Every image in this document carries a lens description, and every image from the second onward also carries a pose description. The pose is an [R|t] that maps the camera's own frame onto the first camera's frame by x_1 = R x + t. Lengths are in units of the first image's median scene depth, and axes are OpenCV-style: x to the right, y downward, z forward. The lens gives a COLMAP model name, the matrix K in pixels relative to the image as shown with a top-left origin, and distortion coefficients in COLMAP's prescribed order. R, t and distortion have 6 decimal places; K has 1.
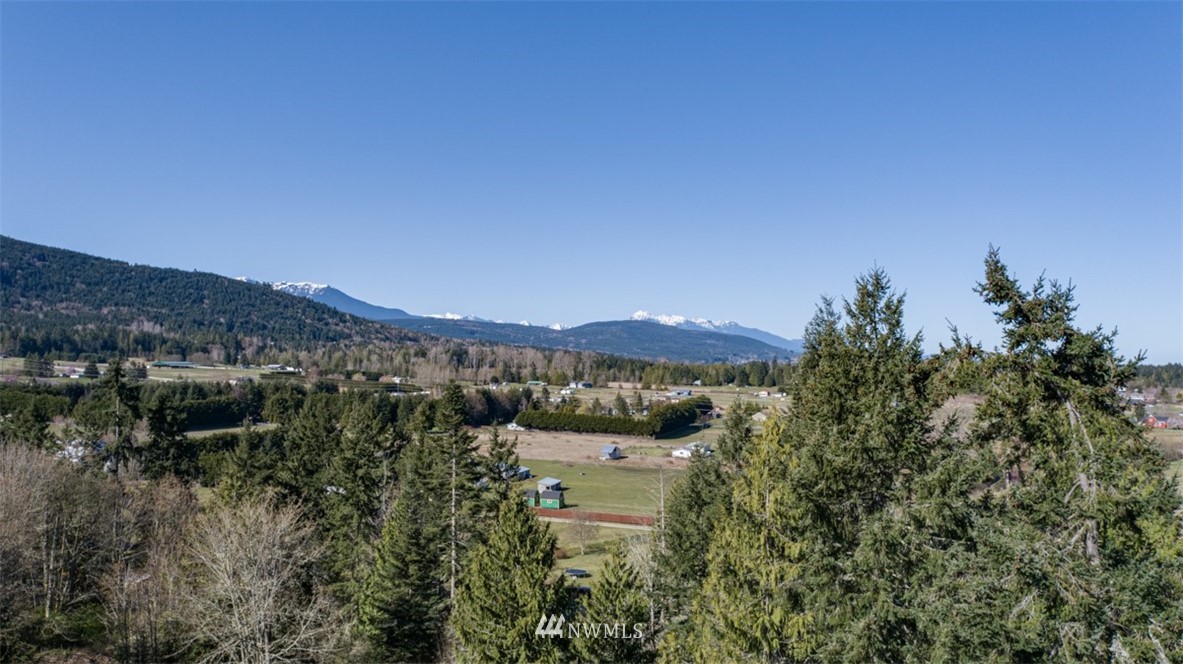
lens RADIAL K [[795.9, 0, 592.6], [0, 795.9, 332.9], [0, 0, 1]] dist [-0.018372, 0.015879]
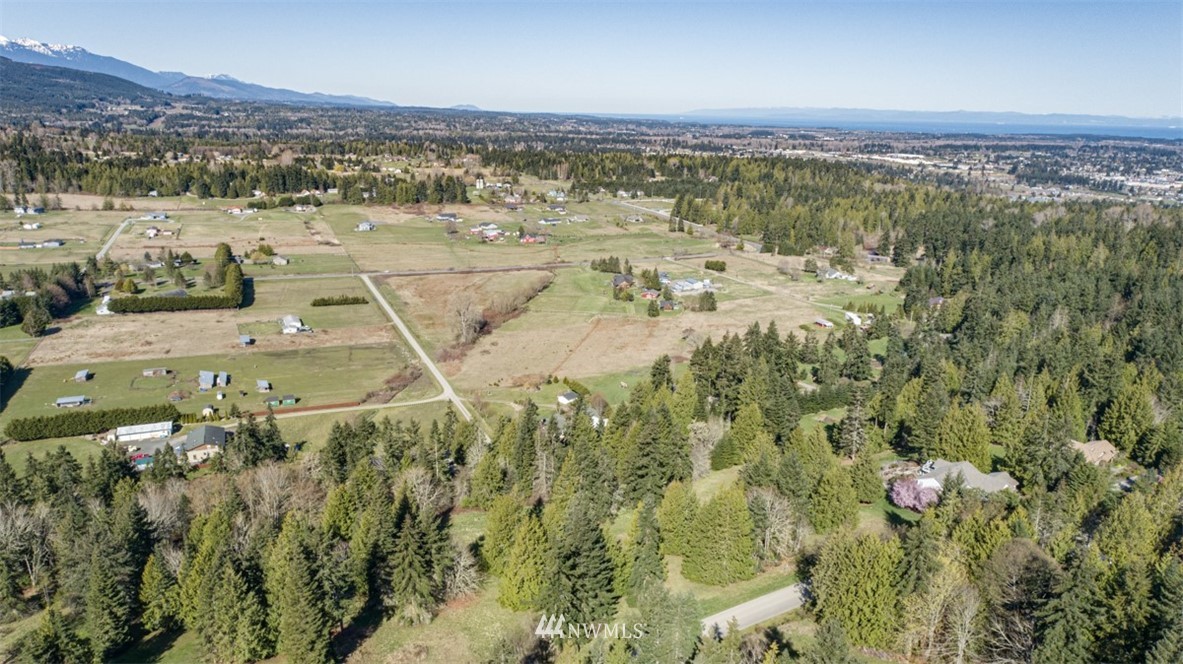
lens RADIAL K [[795.9, 0, 588.3], [0, 795.9, 342.4], [0, 0, 1]] dist [-0.018372, 0.015879]
pose [[0.748459, -0.176769, 0.639189, -0.126040], [-0.044766, 0.948157, 0.314633, -0.095178], [-0.661669, -0.264104, 0.701743, -0.124435]]
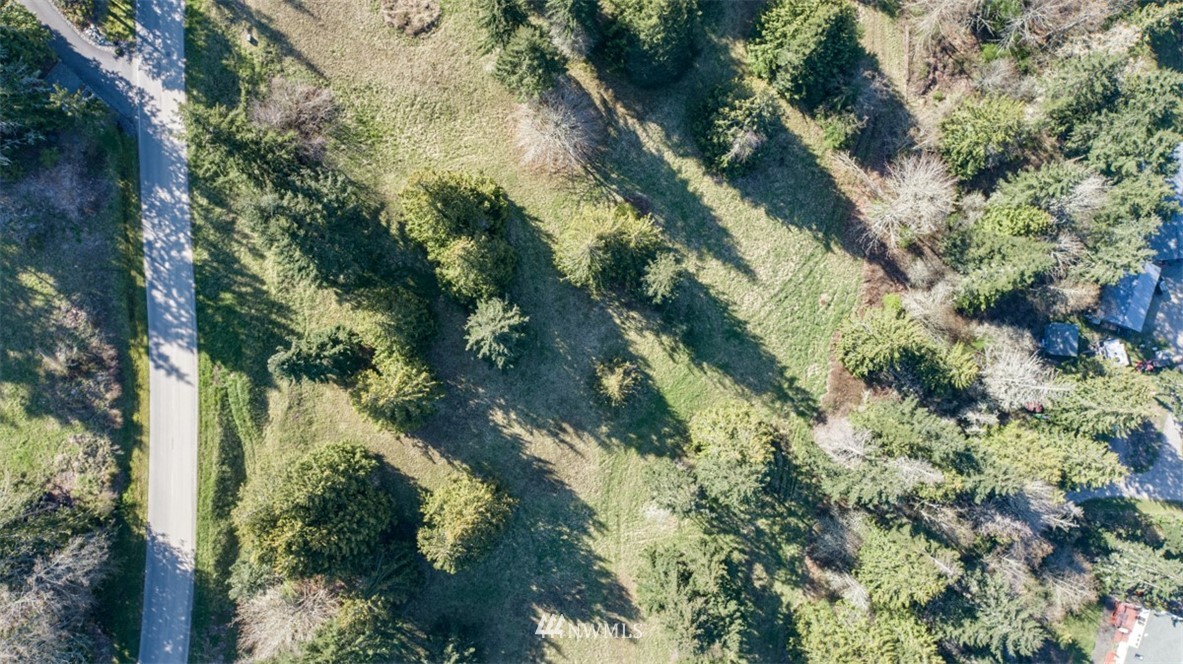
lens RADIAL K [[795.9, 0, 594.7], [0, 795.9, 330.2], [0, 0, 1]] dist [-0.018372, 0.015879]
pose [[0.191217, 0.981527, 0.006365, -0.015776], [0.020027, -0.010385, 0.999745, -0.099620], [0.981343, -0.191041, -0.021643, 0.009464]]
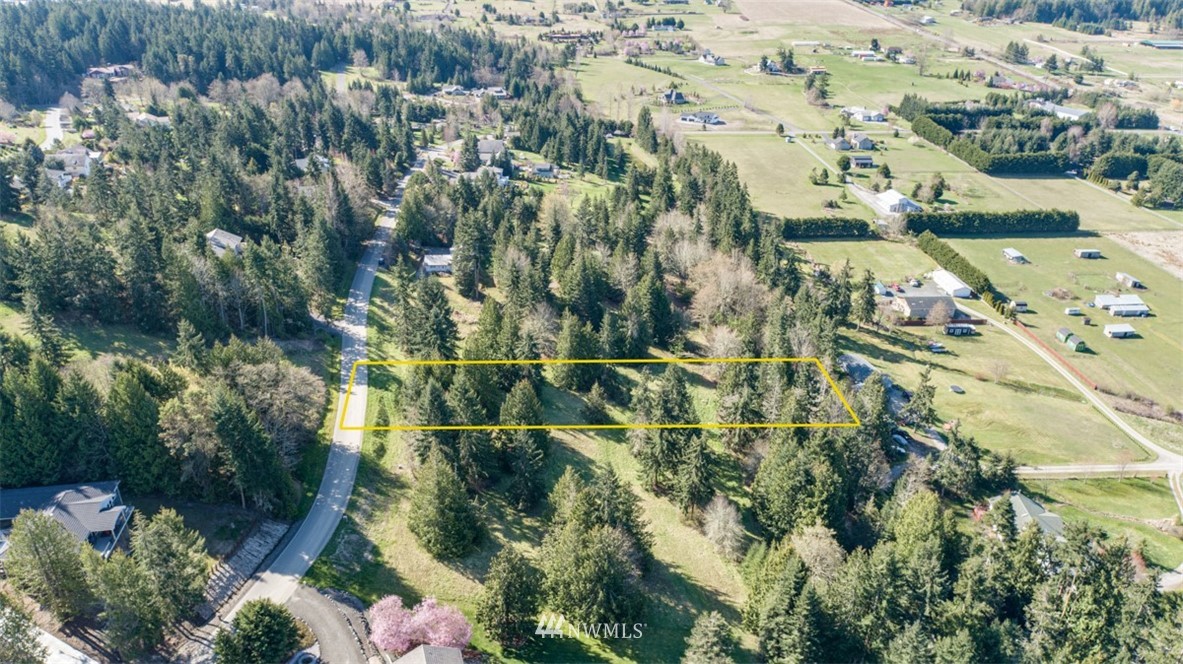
lens RADIAL K [[795.9, 0, 587.9], [0, 795.9, 334.3], [0, 0, 1]] dist [-0.018372, 0.015879]
pose [[0.376996, 0.409547, -0.830750, 0.153285], [0.029412, 0.891184, 0.452688, -0.092686], [0.925748, -0.195095, 0.323928, -0.053458]]
